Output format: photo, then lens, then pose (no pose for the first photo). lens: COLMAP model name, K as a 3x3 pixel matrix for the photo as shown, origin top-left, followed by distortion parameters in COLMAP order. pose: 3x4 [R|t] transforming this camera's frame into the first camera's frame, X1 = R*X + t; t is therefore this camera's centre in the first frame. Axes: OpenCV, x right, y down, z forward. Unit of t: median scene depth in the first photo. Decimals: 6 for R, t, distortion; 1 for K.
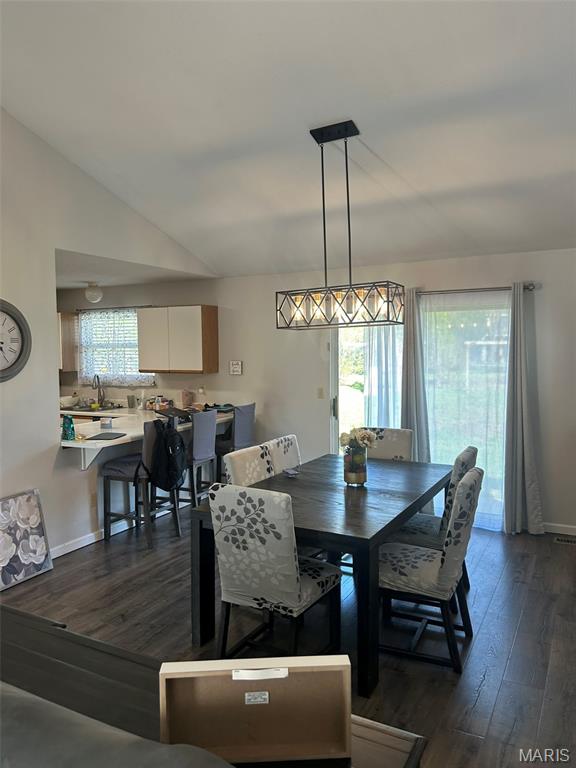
lens RADIAL K [[577.7, 0, 288.2], [0, 577.7, 380.5], [0, 0, 1]] dist [0.013582, -0.000325]
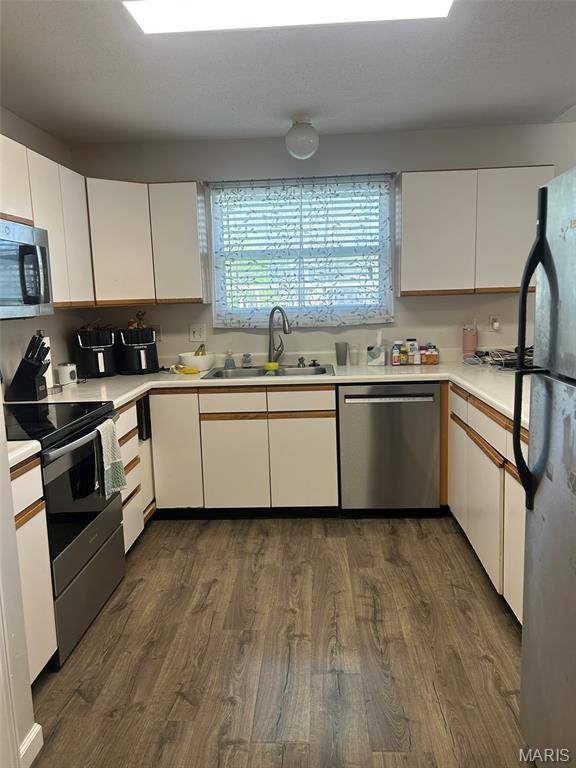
lens RADIAL K [[577.7, 0, 288.8], [0, 577.7, 383.8], [0, 0, 1]] dist [0.013582, -0.000325]
pose [[0.899037, -0.072868, 0.431766, -0.559757], [0.042859, 0.995965, 0.078844, 0.019557], [-0.435769, -0.052379, 0.898533, 0.521866]]
